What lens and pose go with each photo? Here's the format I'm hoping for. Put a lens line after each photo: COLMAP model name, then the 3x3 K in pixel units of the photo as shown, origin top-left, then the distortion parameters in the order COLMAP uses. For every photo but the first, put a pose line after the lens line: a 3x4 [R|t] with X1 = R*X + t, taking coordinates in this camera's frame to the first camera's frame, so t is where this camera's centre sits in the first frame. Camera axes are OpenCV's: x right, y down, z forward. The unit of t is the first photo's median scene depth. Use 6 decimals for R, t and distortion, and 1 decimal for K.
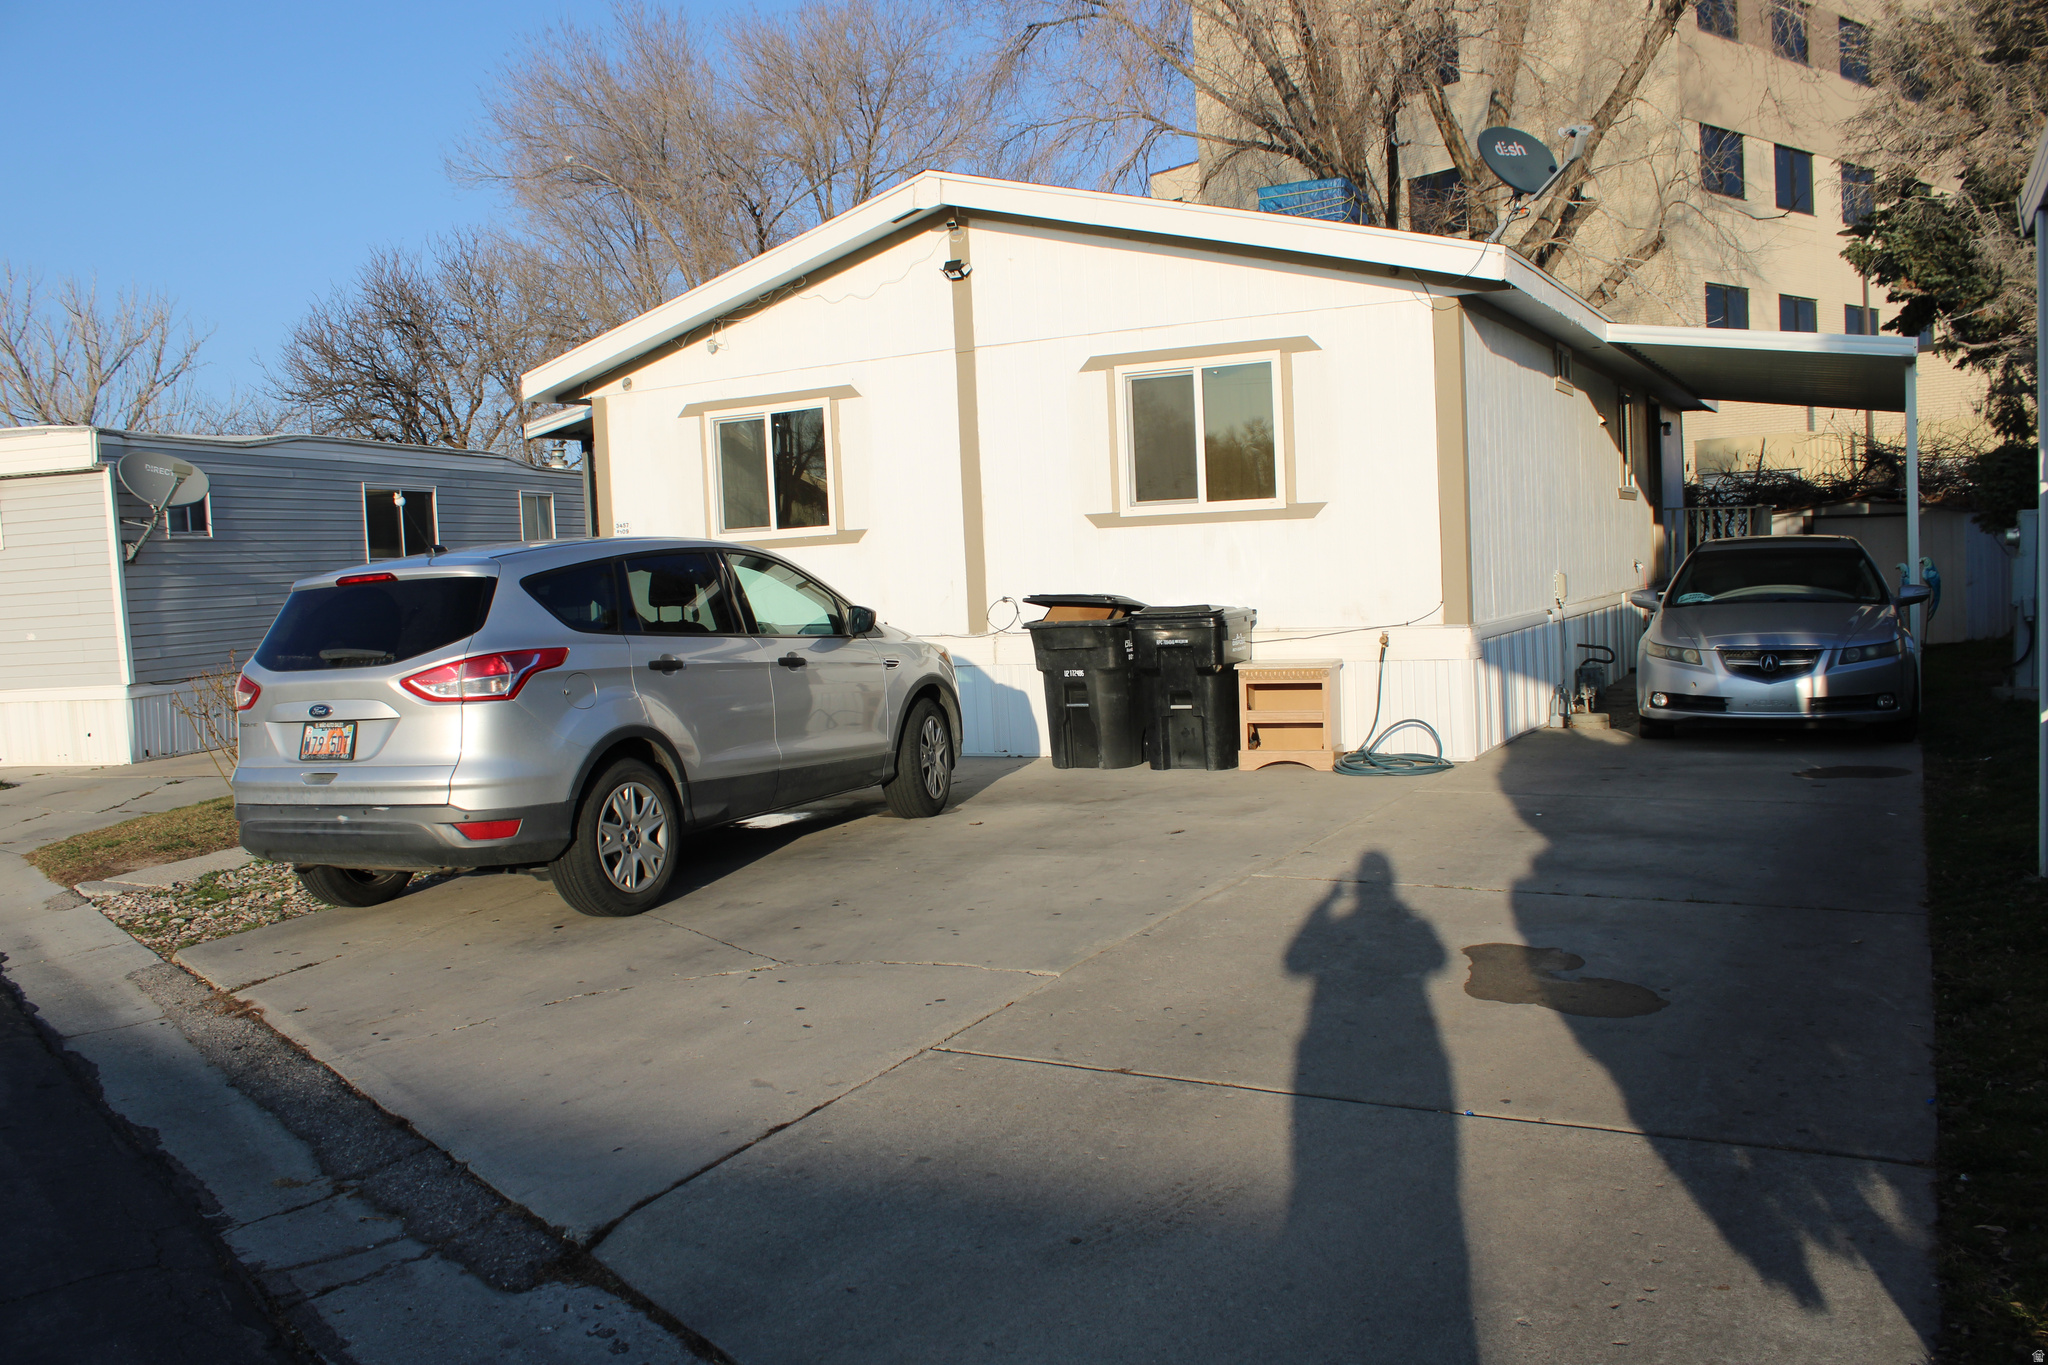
lens RADIAL K [[1726.5, 0, 1024.0], [0, 1726.5, 682.5], [0, 0, 1]] dist [-0.166859, 0.173324]
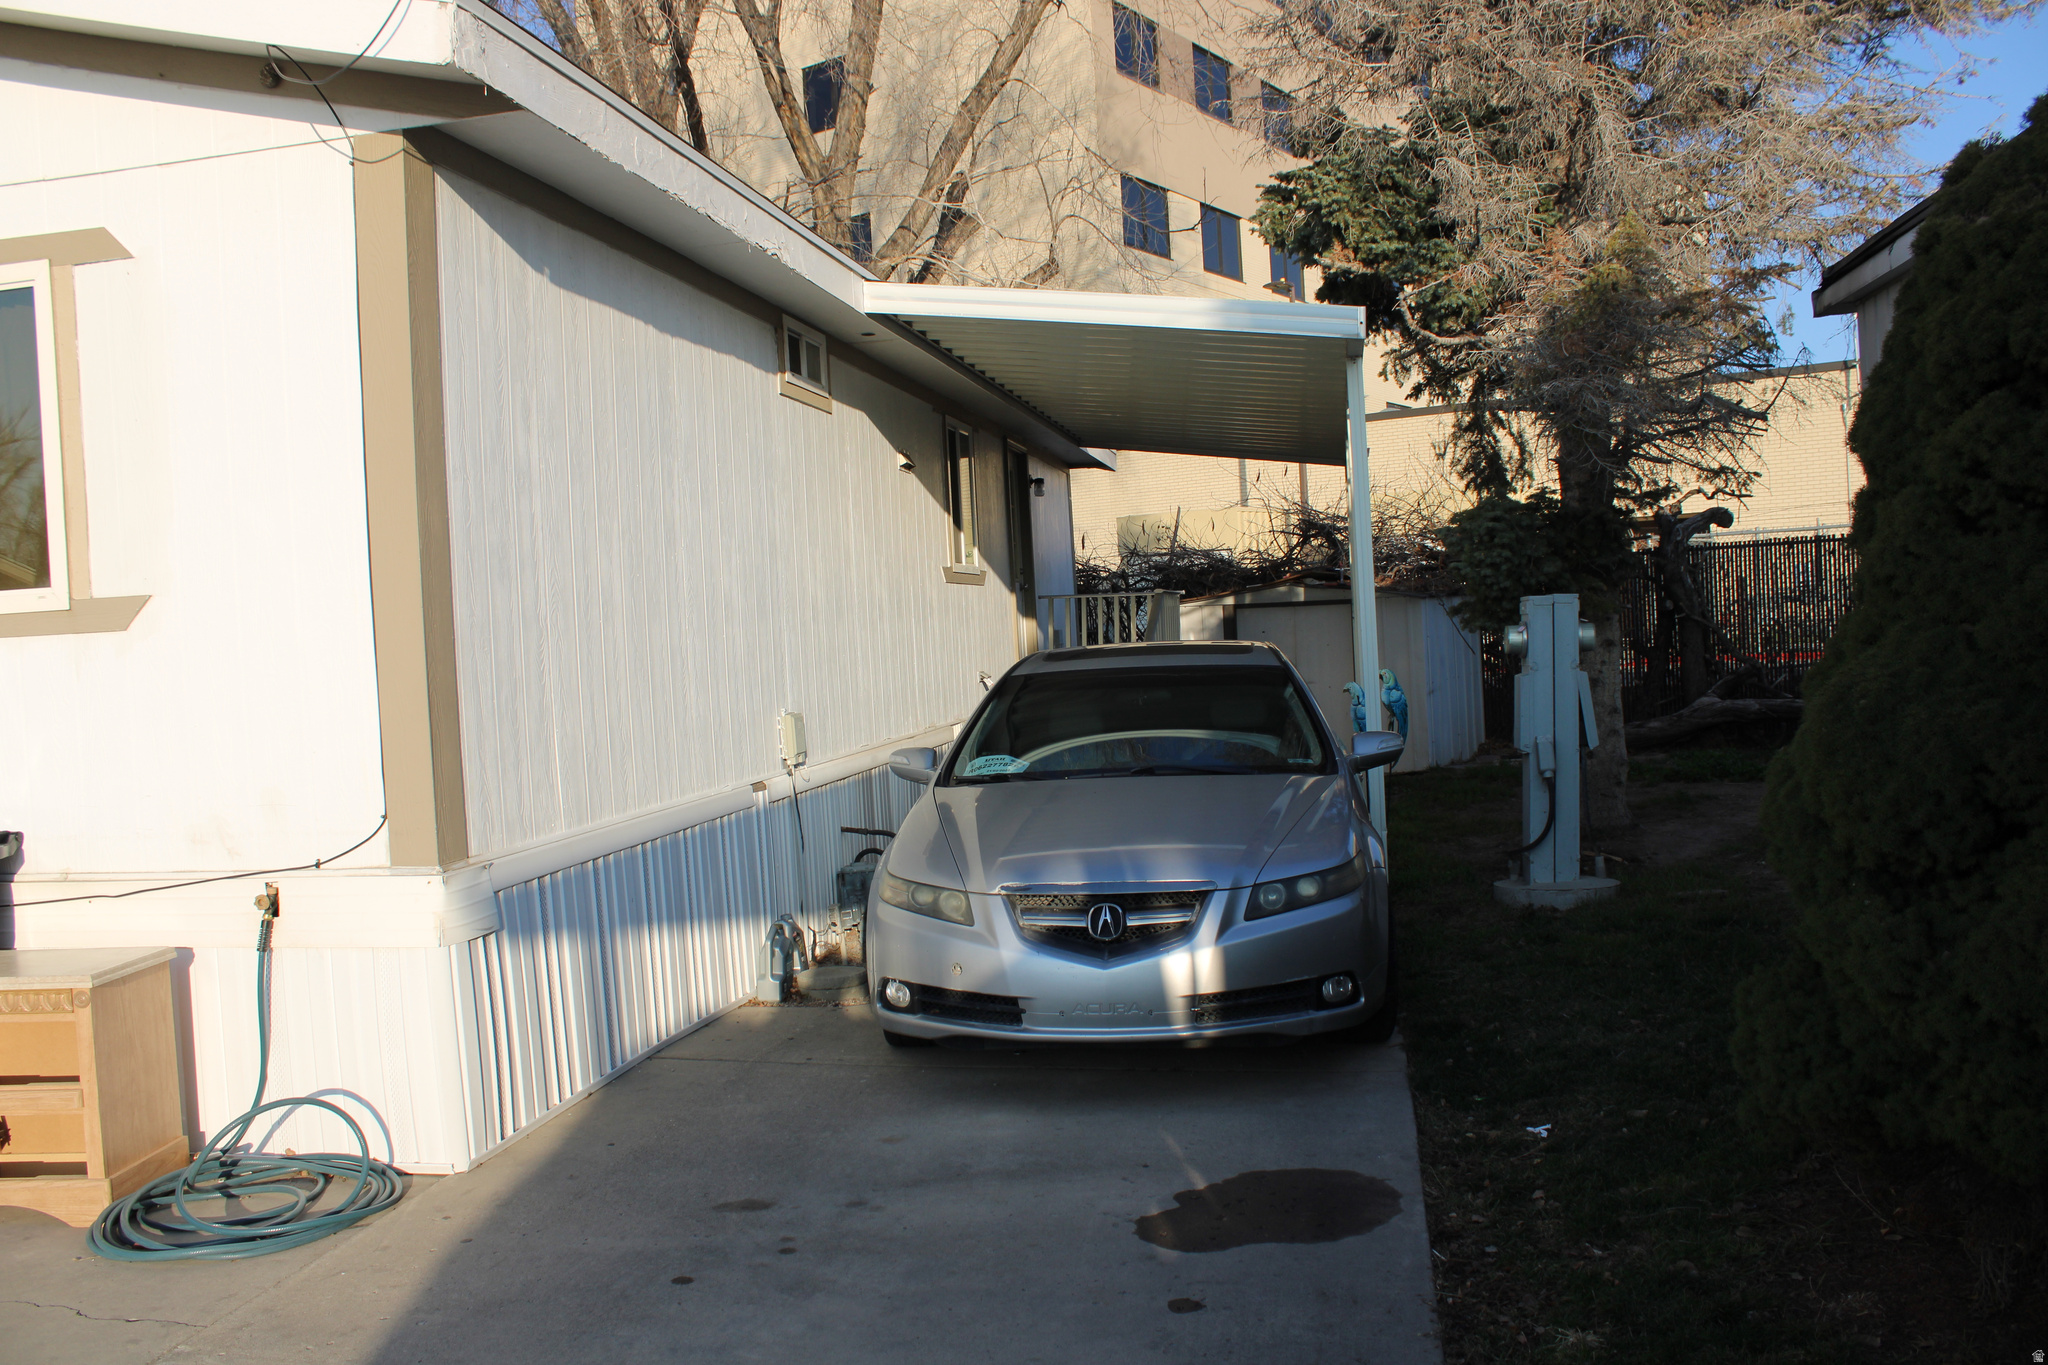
lens RADIAL K [[1726.5, 0, 1024.0], [0, 1726.5, 682.5], [0, 0, 1]] dist [-0.166859, 0.173324]
pose [[0.955073, -0.015623, 0.295959, 0.223876], [0.030965, 0.998404, -0.047220, -0.045810], [-0.294749, 0.054263, 0.954033, 0.433842]]
